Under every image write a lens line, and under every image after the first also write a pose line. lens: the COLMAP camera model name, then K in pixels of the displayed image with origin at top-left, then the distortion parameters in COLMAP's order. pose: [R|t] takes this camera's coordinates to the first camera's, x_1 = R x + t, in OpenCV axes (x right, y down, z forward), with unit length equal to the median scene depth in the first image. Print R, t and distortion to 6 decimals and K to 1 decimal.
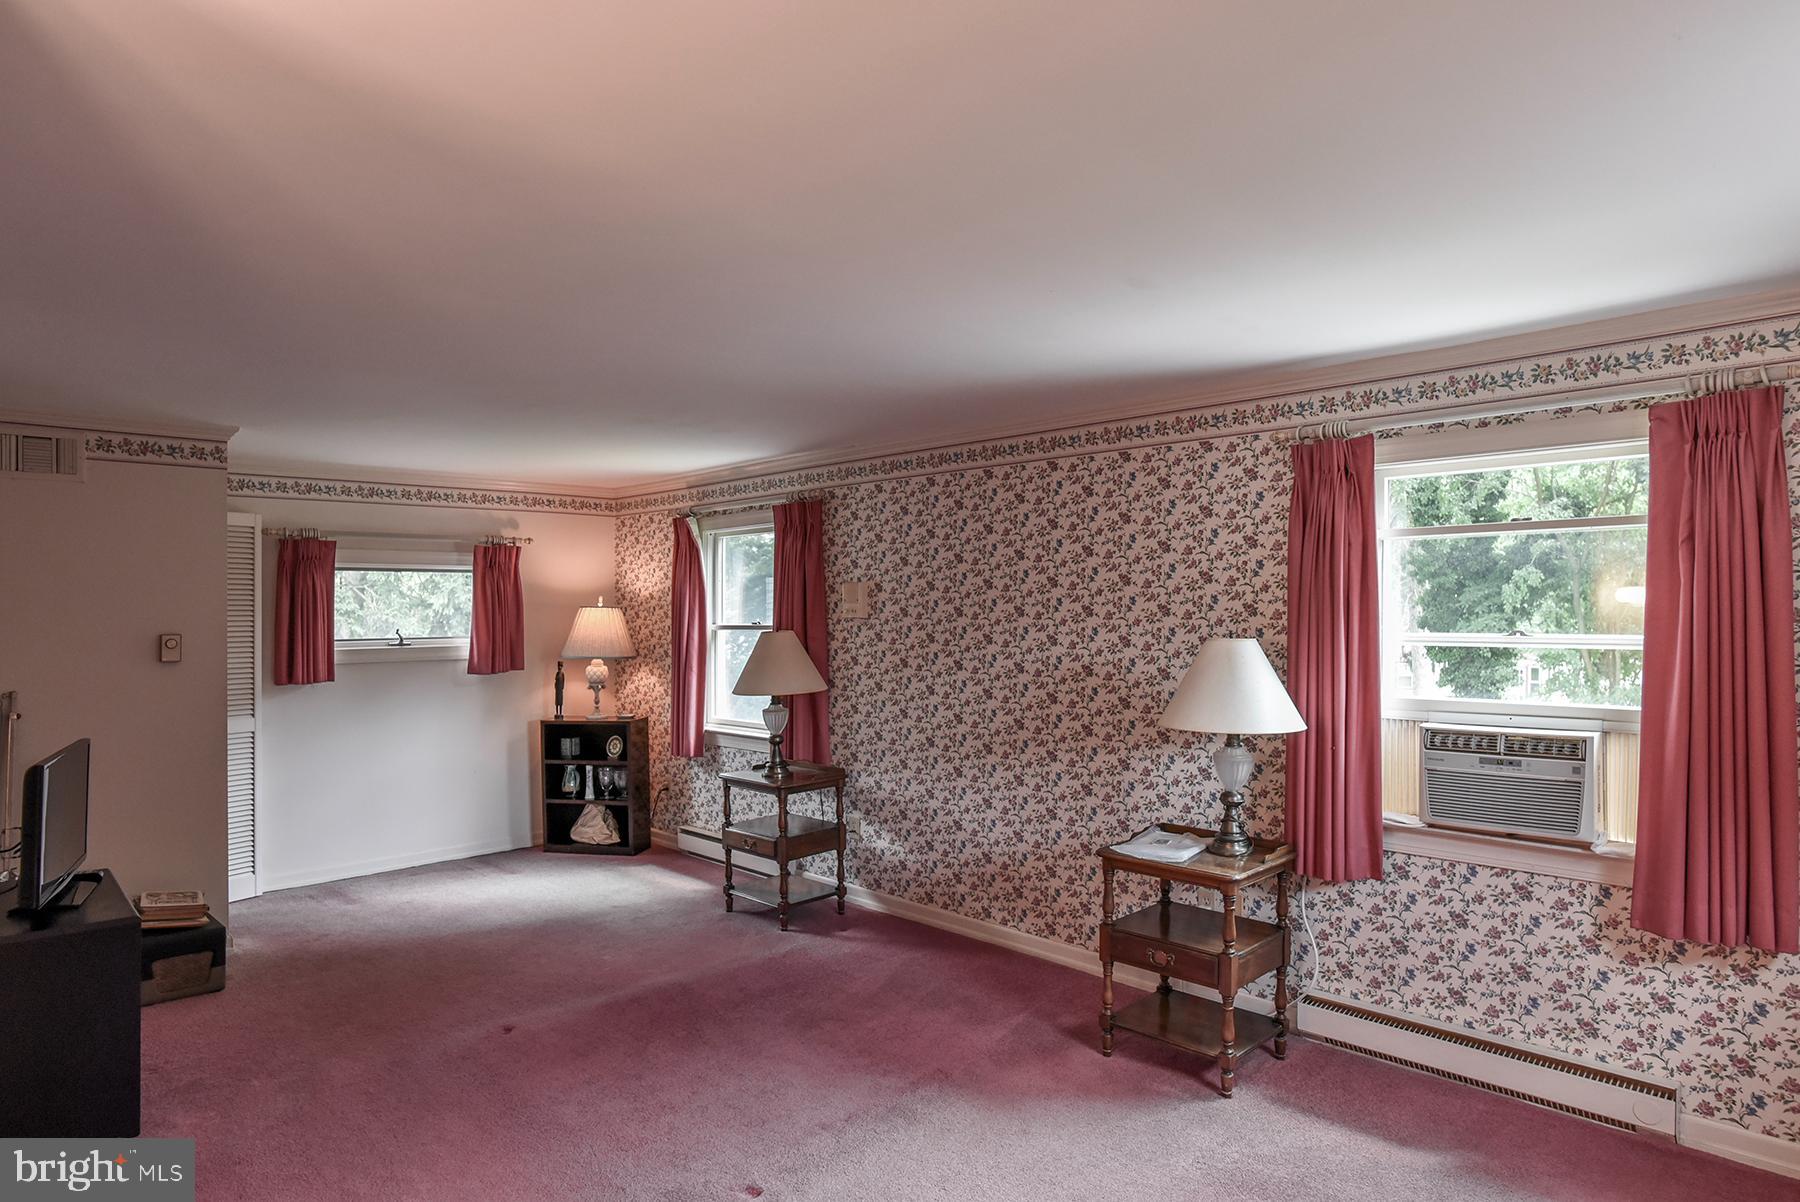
lens RADIAL K [[1037.4, 0, 900.0], [0, 1037.4, 601.0], [0, 0, 1]] dist [-0.031327, 0.013440]
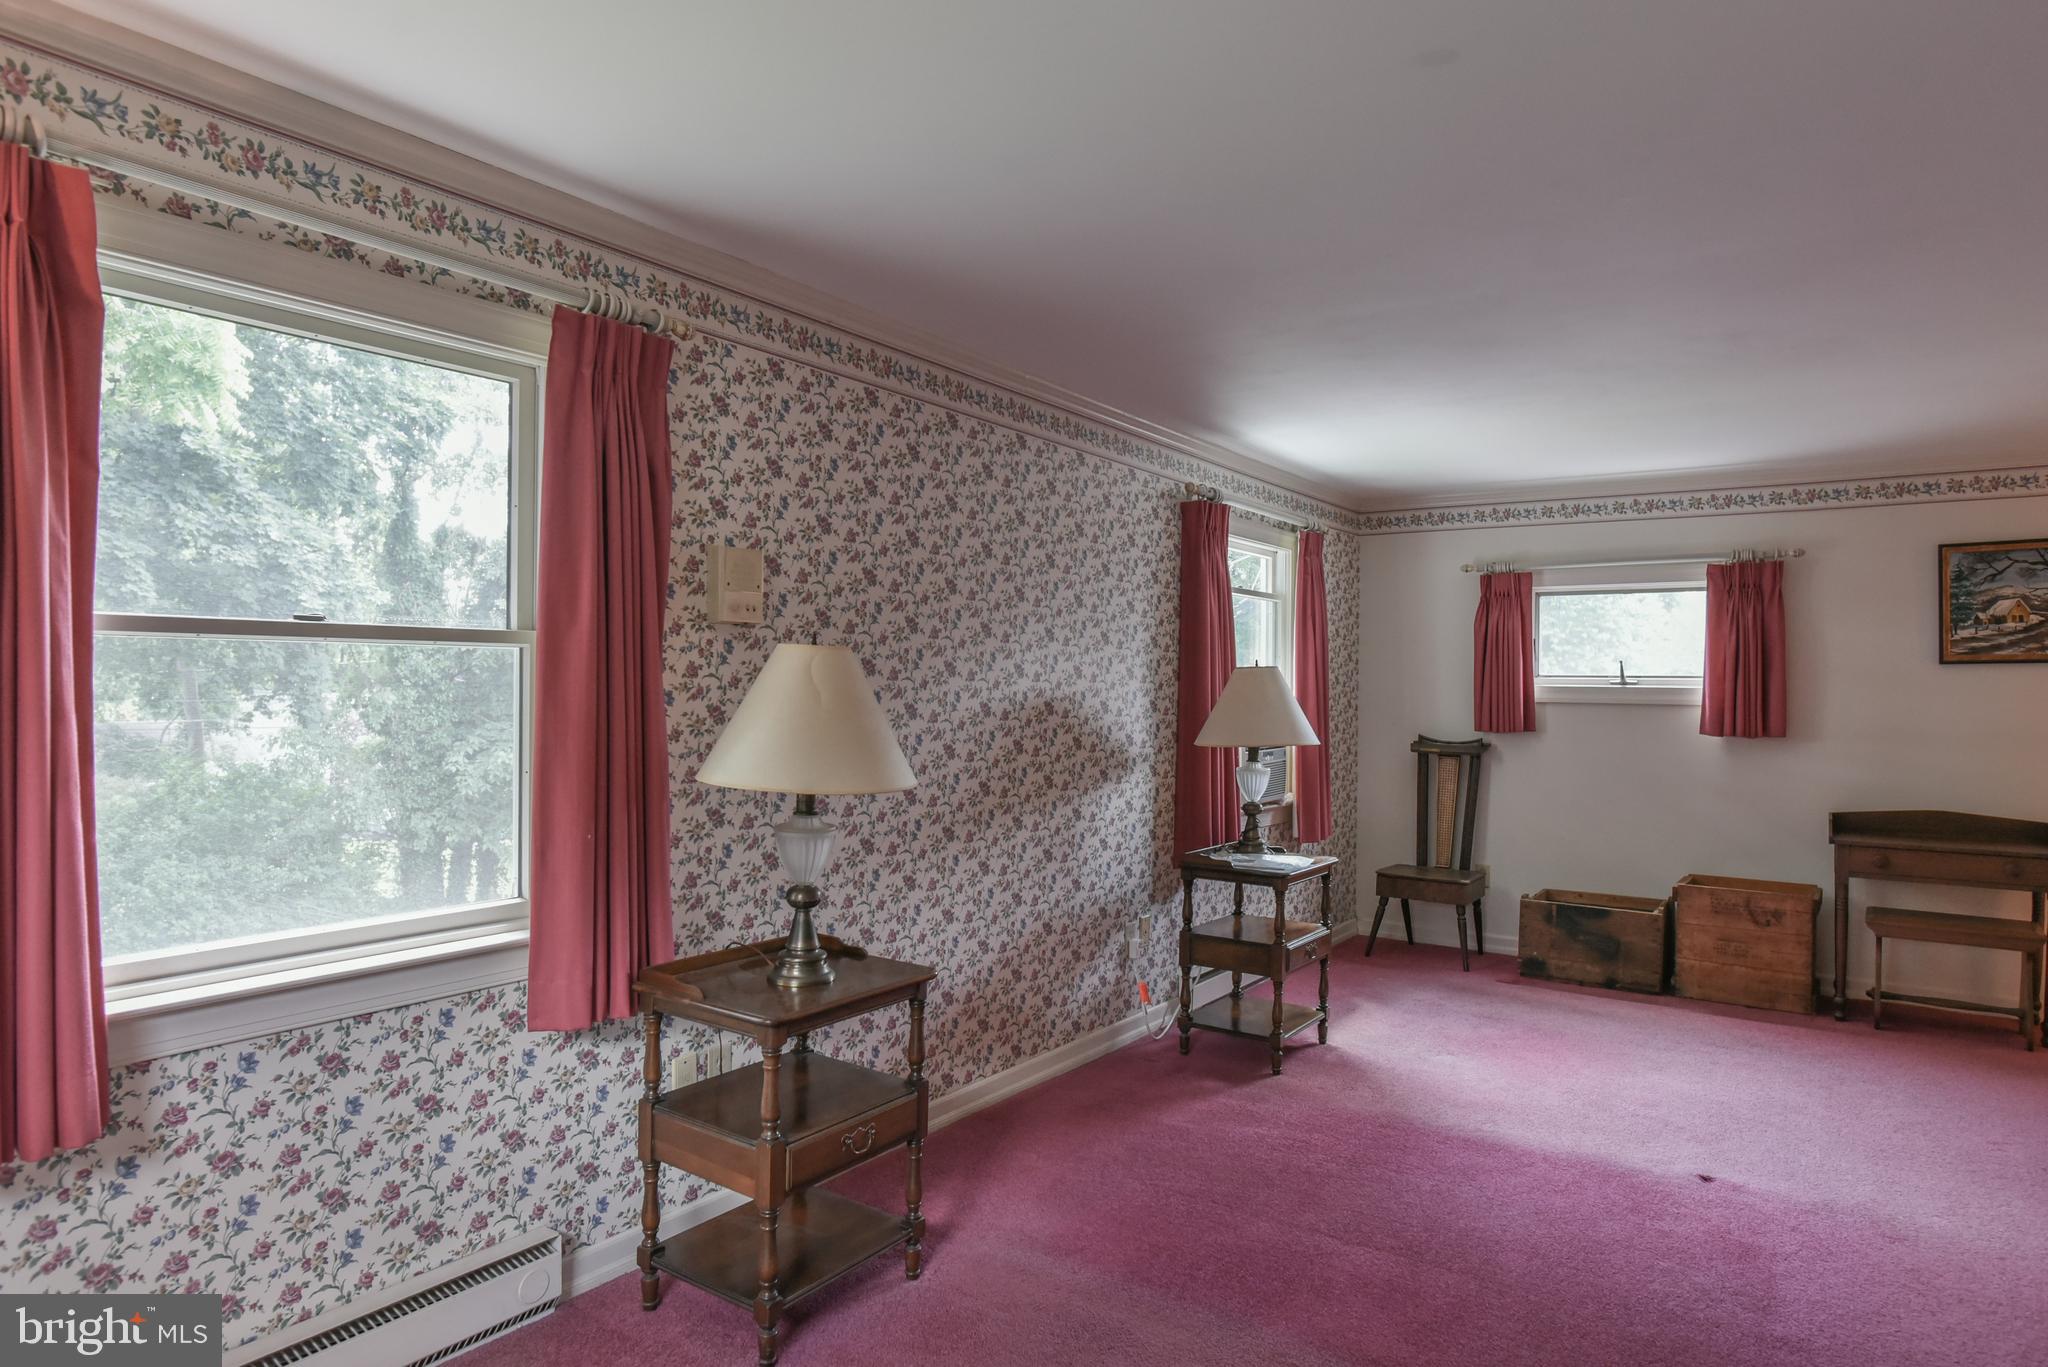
lens RADIAL K [[1180.3, 0, 1024.0], [0, 1180.3, 683.5], [0, 0, 1]] dist [-0.031327, 0.013440]
pose [[-0.164535, 0.004686, 0.986360, -0.708812], [-0.018822, 0.999792, -0.007890, 0.054328], [-0.986192, -0.019864, -0.164412, 1.142038]]
